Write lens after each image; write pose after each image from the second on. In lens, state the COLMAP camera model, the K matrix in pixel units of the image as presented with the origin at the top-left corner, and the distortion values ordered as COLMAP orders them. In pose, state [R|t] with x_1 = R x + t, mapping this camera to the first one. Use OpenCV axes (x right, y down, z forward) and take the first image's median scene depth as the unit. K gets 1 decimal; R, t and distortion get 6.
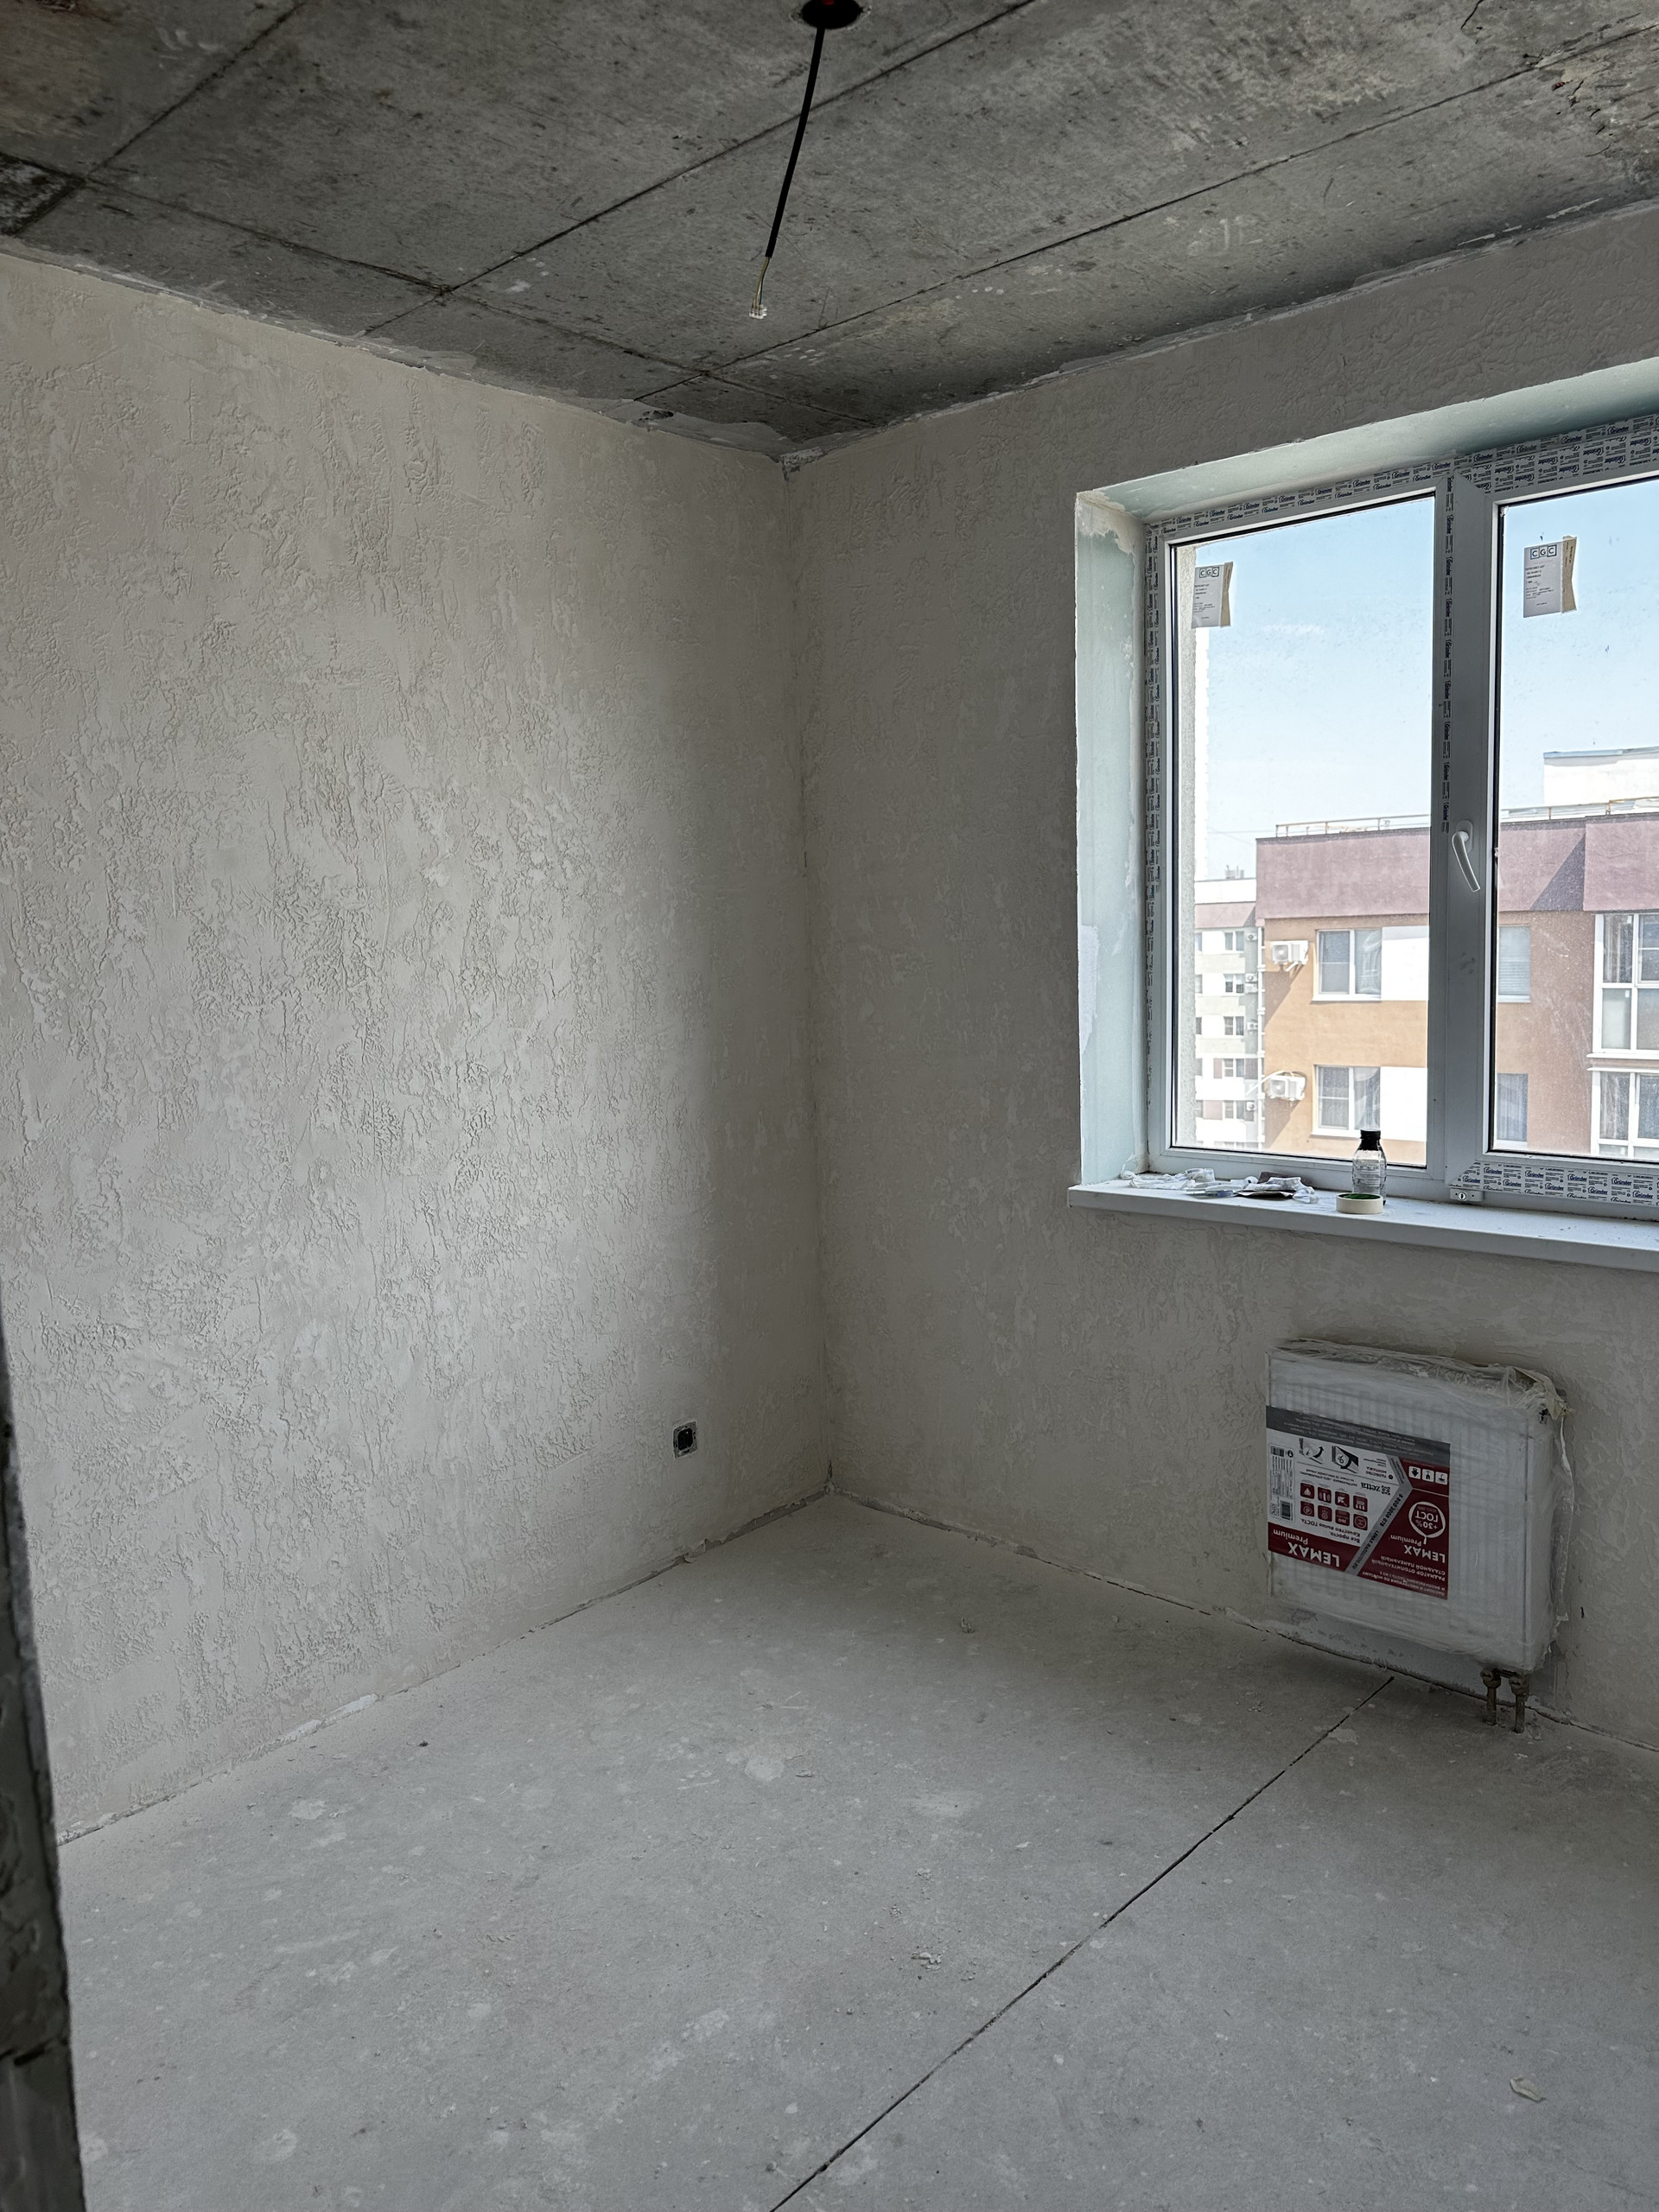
lens RADIAL K [[1556.5, 0, 825.7], [0, 1556.5, 1097.4], [0, 0, 1]] dist [0.052173, -0.058724]
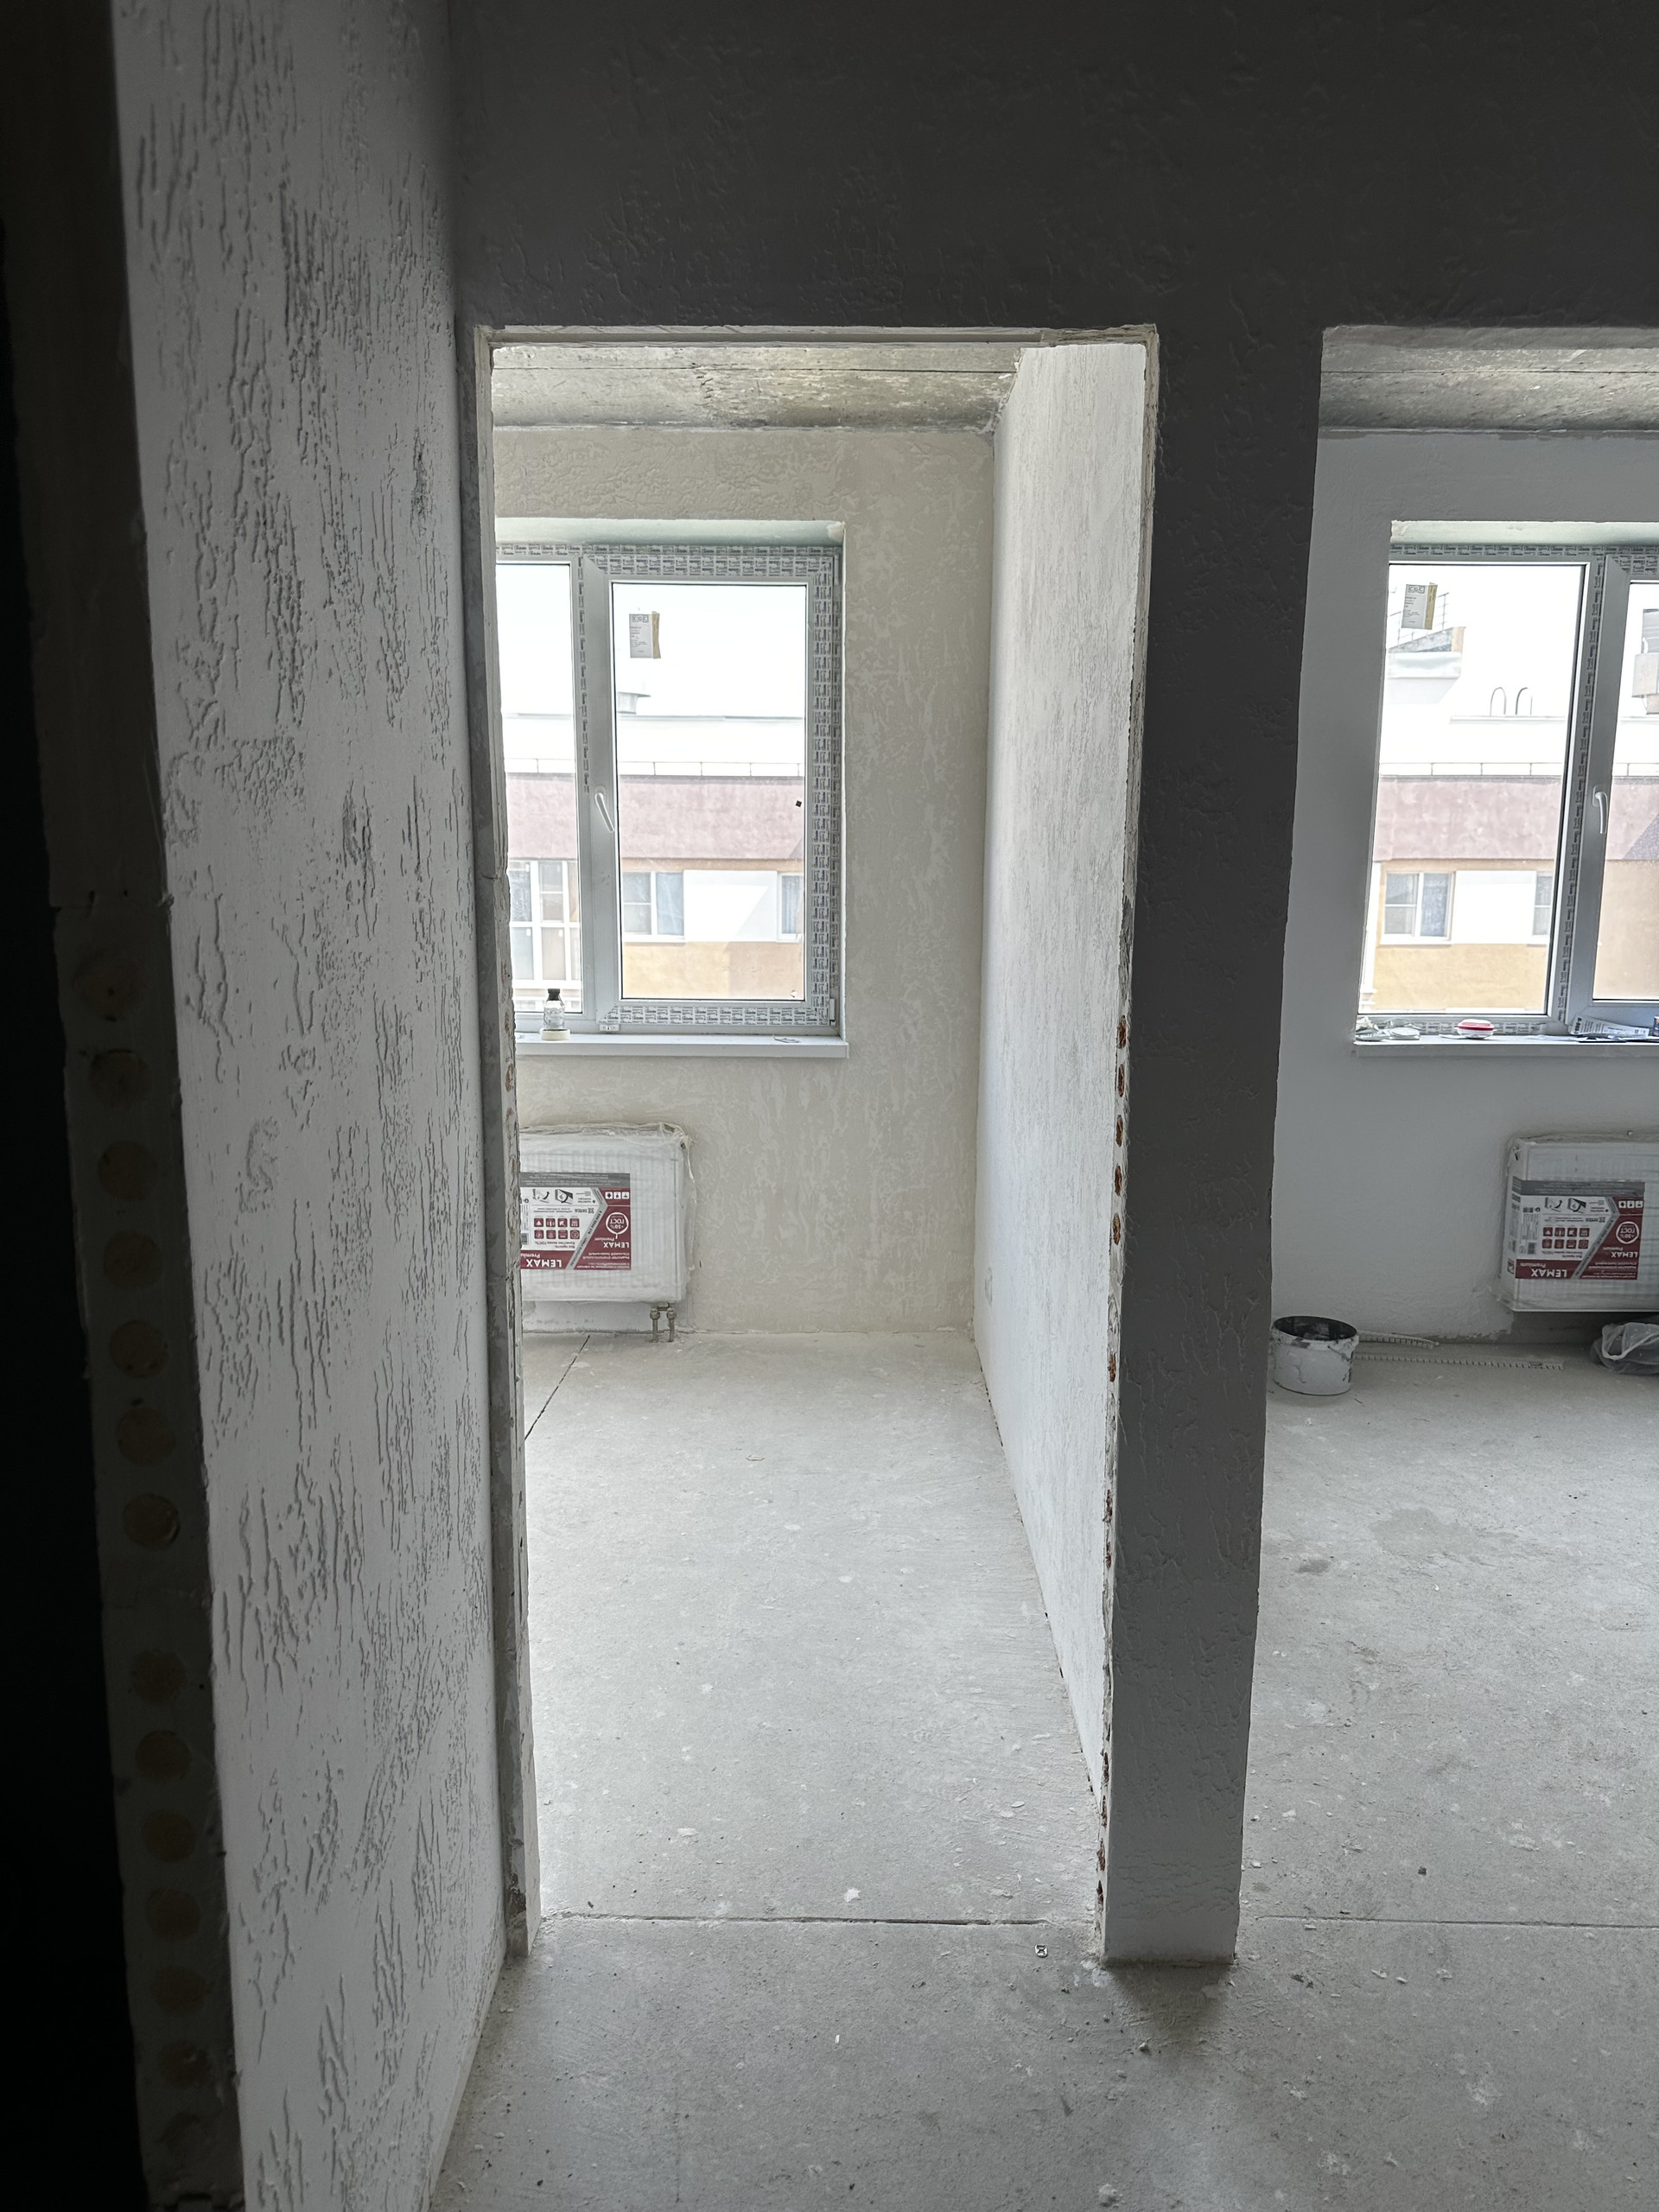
lens RADIAL K [[1556.5, 0, 825.7], [0, 1556.5, 1097.4], [0, 0, 1]] dist [0.052173, -0.058724]
pose [[0.761776, -0.062891, 0.644780, -0.469220], [0.039556, 0.997935, 0.050604, 0.067262], [-0.646632, -0.013044, 0.762691, -0.348484]]
